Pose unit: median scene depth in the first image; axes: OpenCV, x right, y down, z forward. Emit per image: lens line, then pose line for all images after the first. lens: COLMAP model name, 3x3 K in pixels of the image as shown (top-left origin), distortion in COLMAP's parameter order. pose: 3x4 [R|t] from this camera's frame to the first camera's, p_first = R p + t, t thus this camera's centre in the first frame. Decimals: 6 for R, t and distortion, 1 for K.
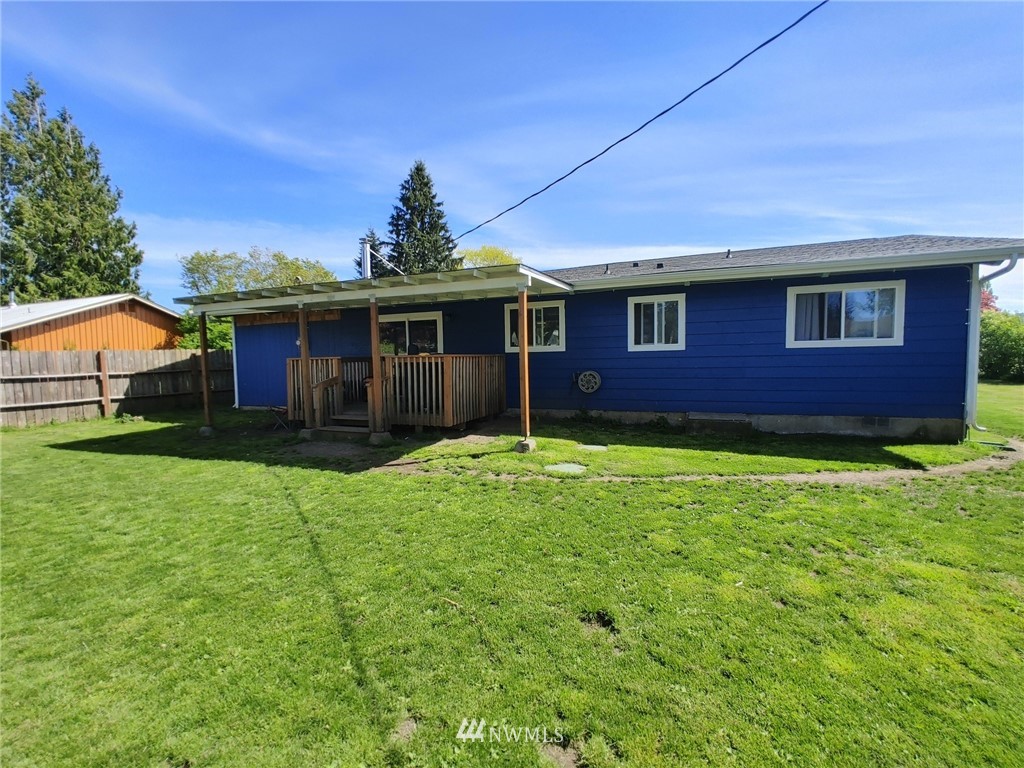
lens RADIAL K [[447.0, 0, 514.0], [0, 447.0, 379.4], [0, 0, 1]] dist [0.004070, 0.000606]
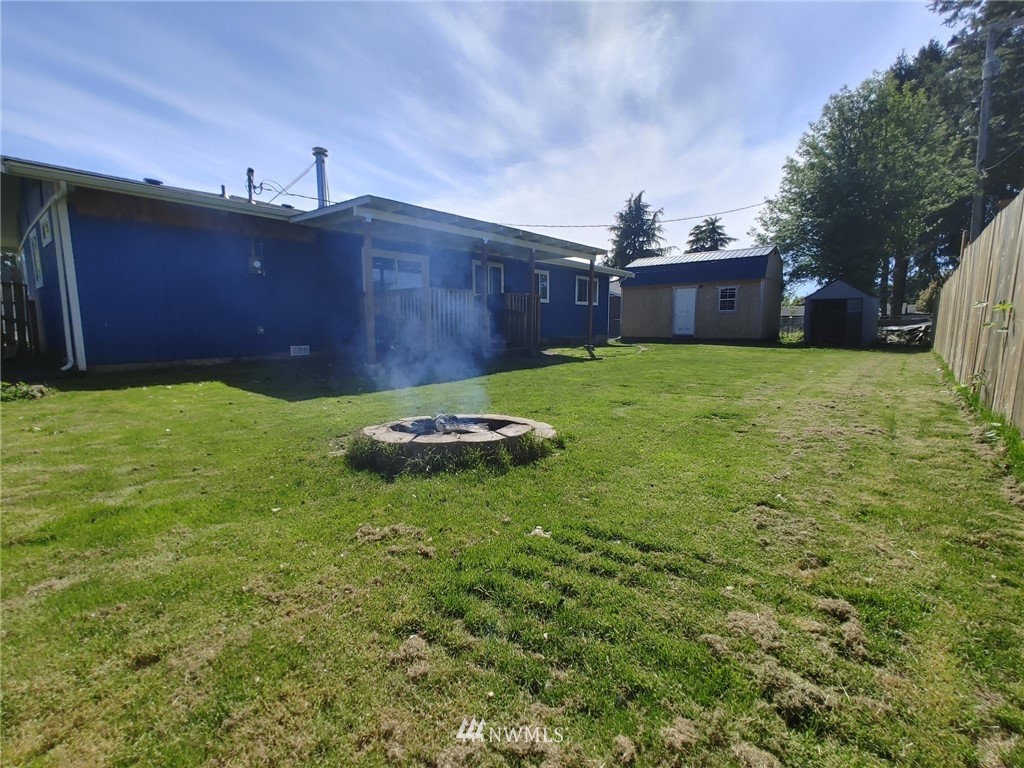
lens RADIAL K [[464.7, 0, 512.0], [0, 464.7, 384.0], [0, 0, 1]] dist [0.001164, 0.000110]
pose [[0.319877, -0.119552, 0.939886, -1.248142], [0.053269, 0.992707, 0.108142, 0.027491], [-0.945960, 0.015475, 0.323913, 0.481386]]
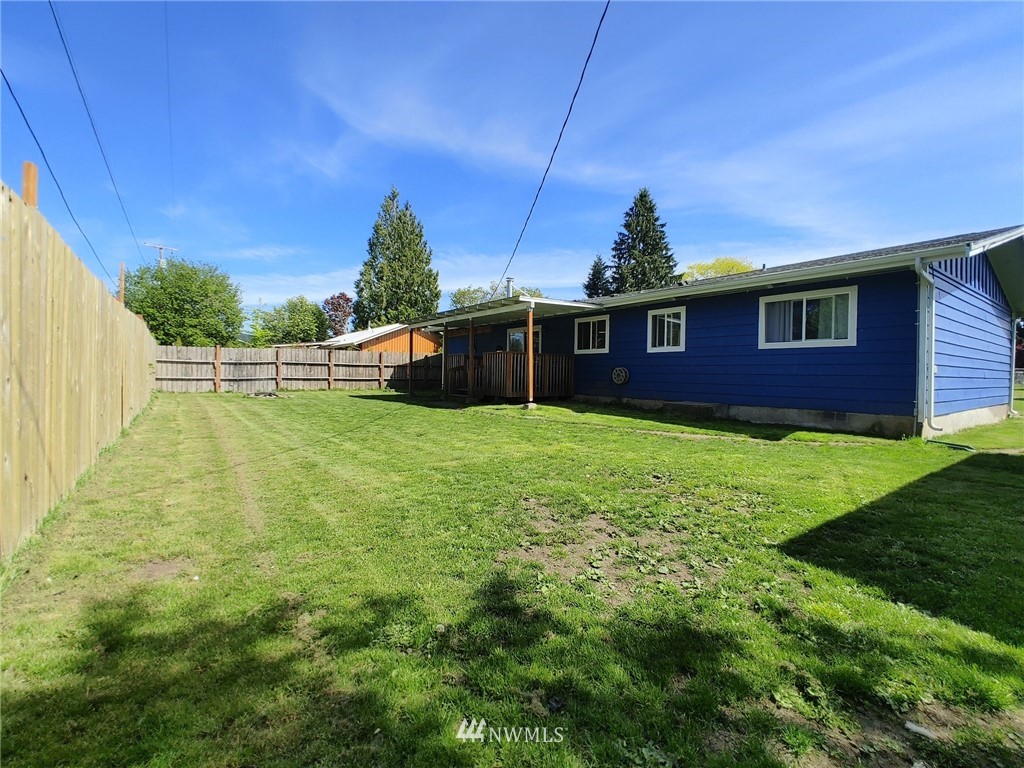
lens RADIAL K [[444.1, 0, 507.4], [0, 444.1, 381.3], [0, 0, 1]] dist [0.000413, 0.006575]
pose [[0.839167, 0.043887, -0.542100, 0.459148], [-0.061884, 0.997971, -0.015004, 0.048027], [0.540342, 0.046138, 0.840180, -0.215523]]
